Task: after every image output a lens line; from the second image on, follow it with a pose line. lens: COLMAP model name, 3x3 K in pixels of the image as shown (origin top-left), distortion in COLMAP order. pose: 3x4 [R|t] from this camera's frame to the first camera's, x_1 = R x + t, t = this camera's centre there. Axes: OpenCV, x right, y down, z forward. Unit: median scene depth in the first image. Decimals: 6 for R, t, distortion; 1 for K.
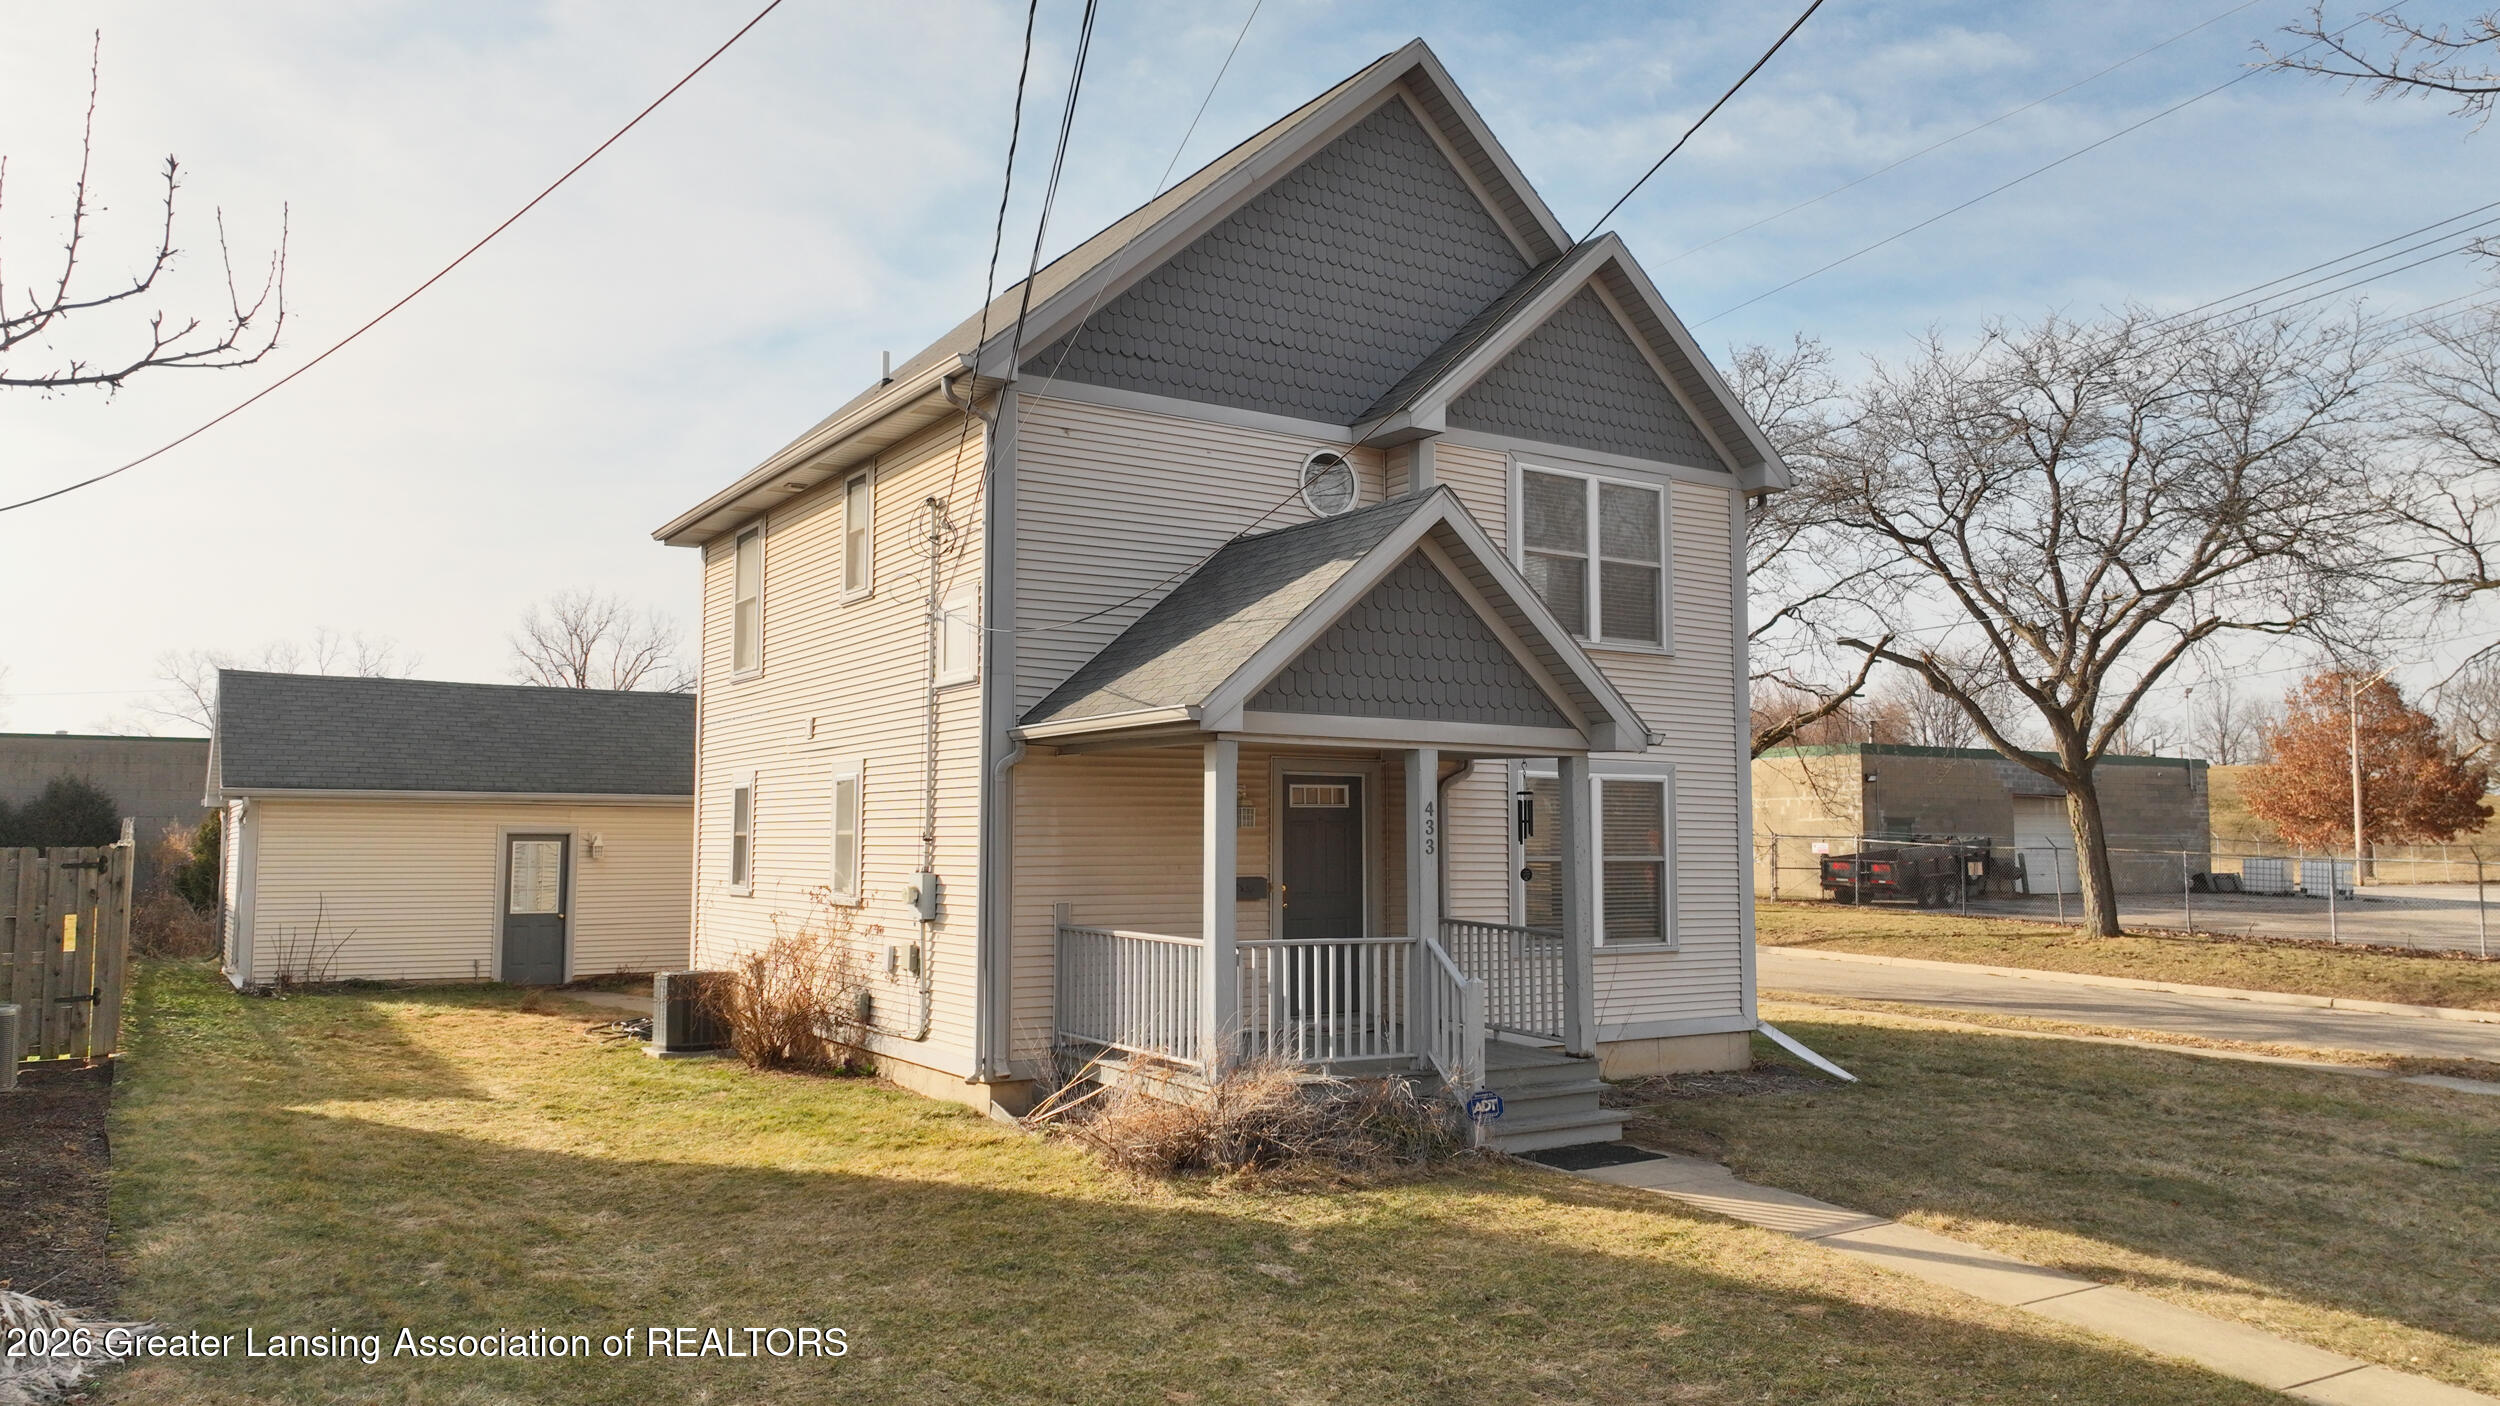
lens RADIAL K [[1745.2, 0, 1249.4], [0, 1745.2, 703.6], [0, 0, 1]] dist [0.019203, -0.000665]
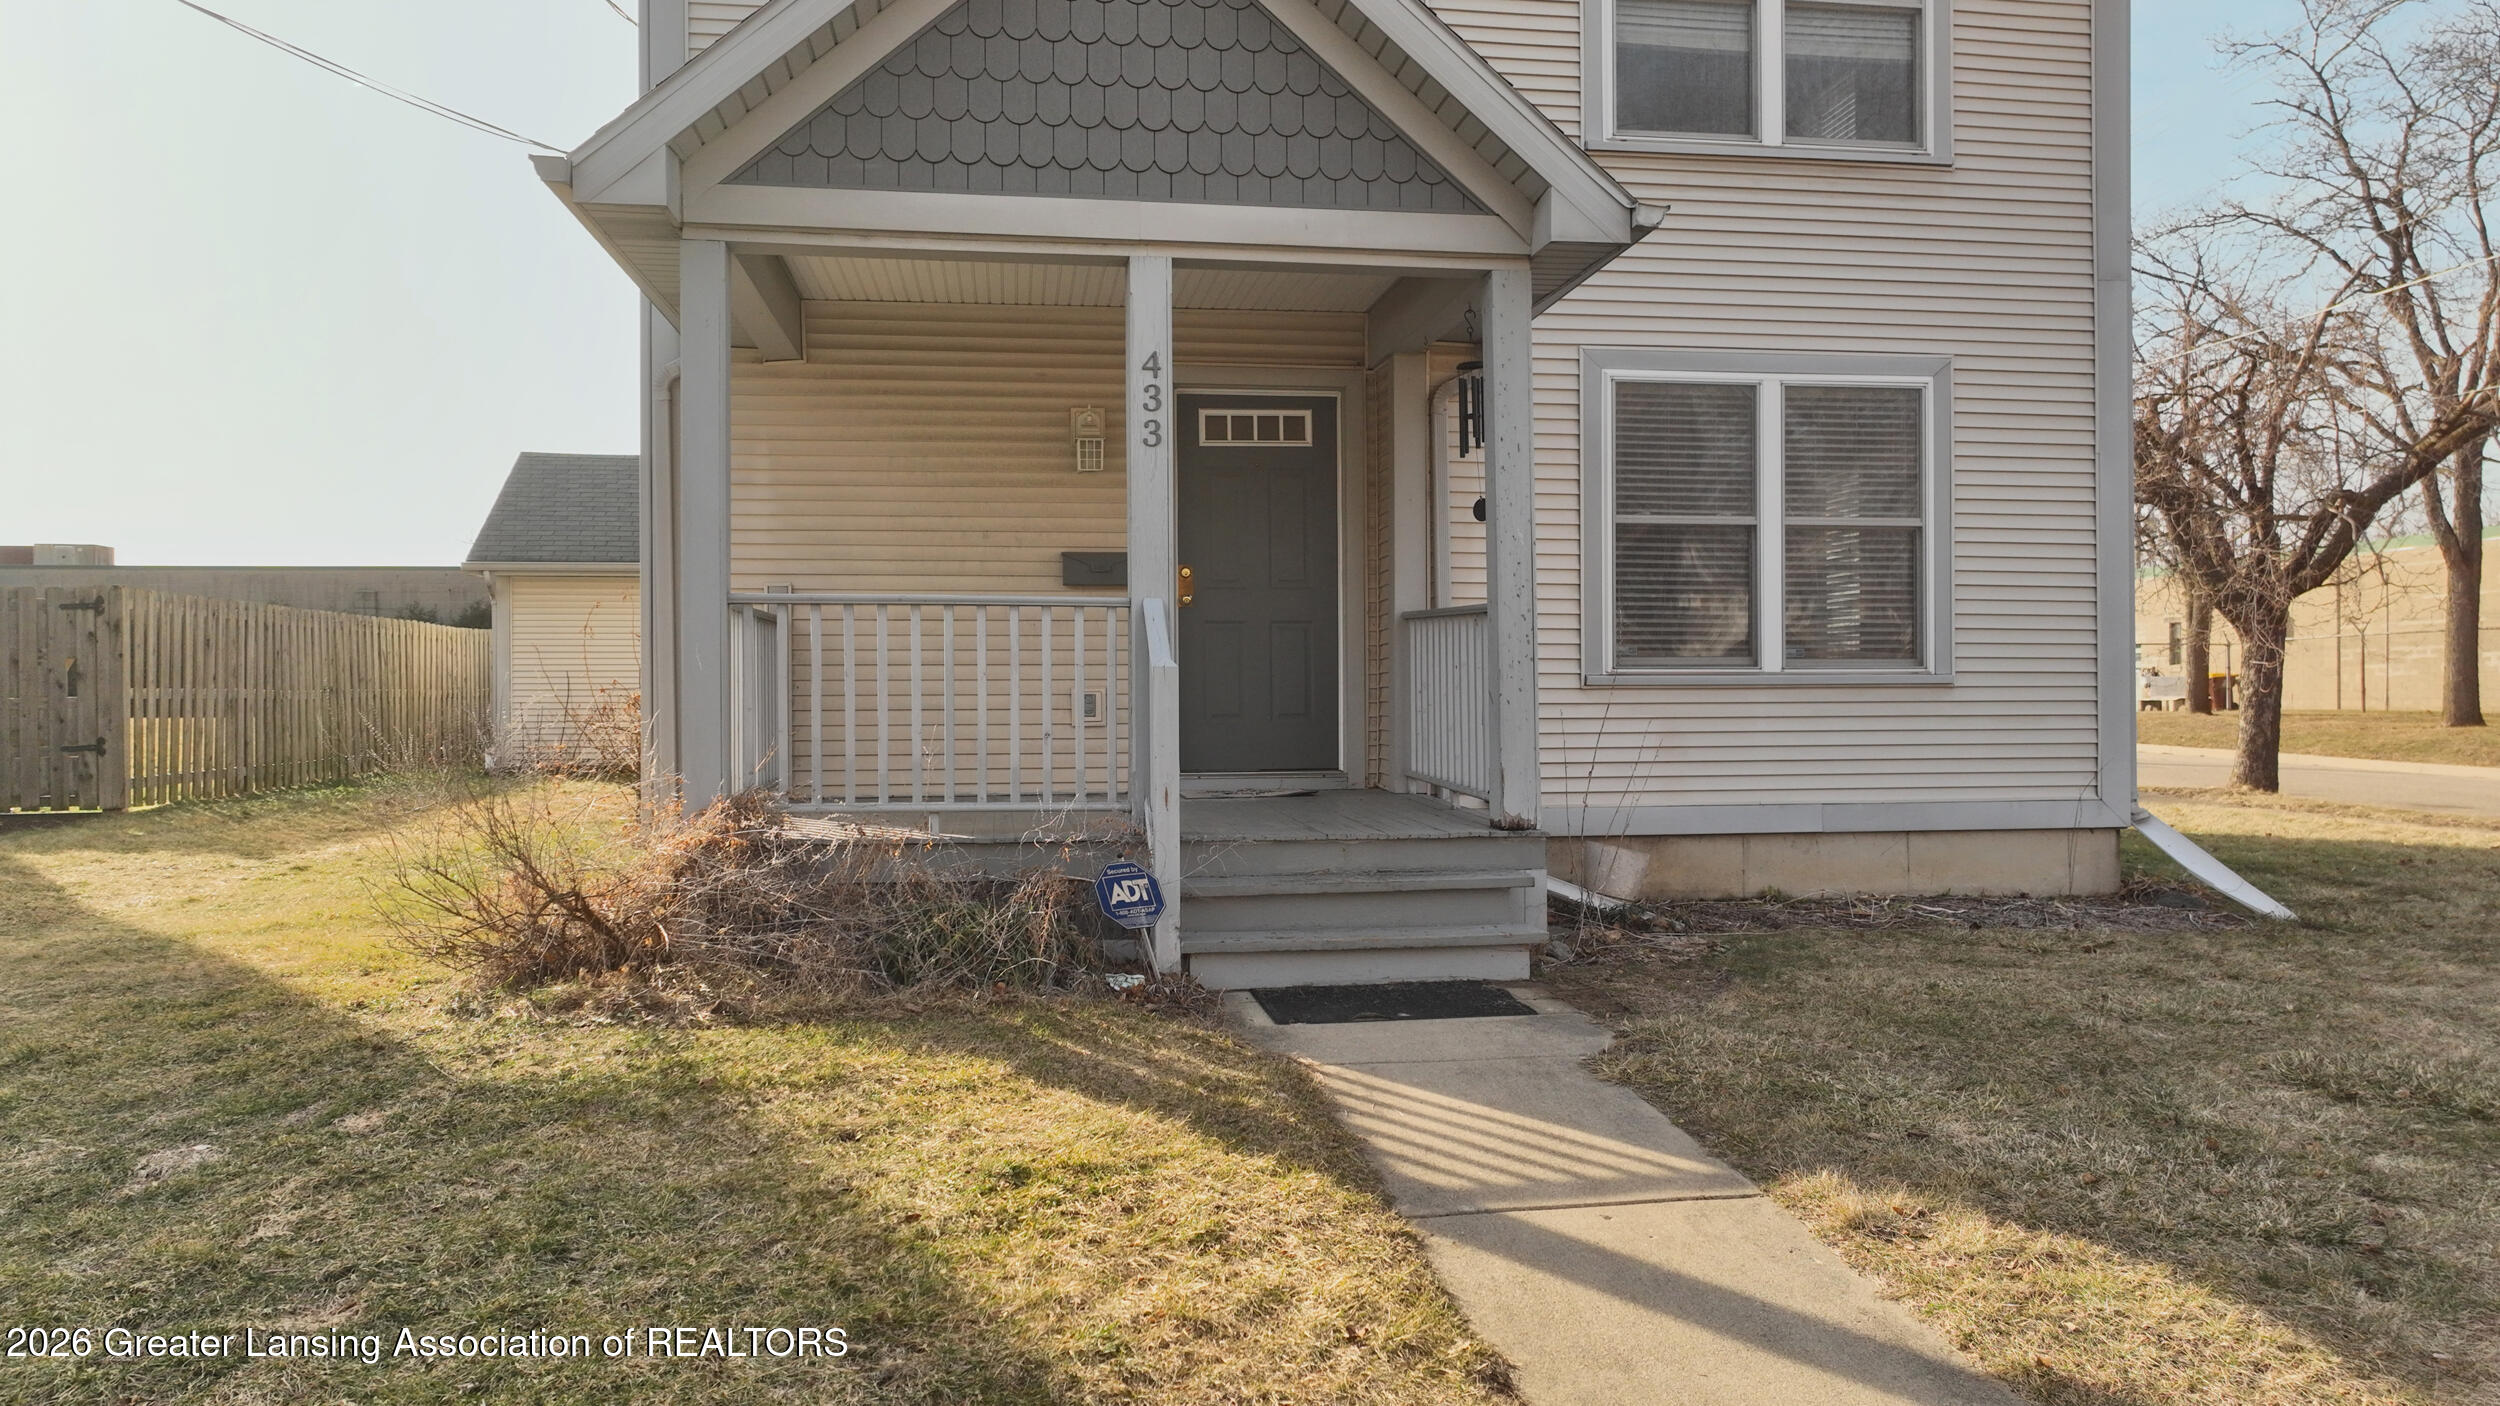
lens RADIAL K [[1761.2, 0, 1249.8], [0, 1761.2, 700.9], [0, 0, 1]] dist [0.006060, -0.000121]
pose [[0.913677, -0.008556, -0.406350, 0.290198], [0.040915, 0.996636, 0.071014, 0.104294], [0.404375, -0.081509, 0.910954, 0.409494]]
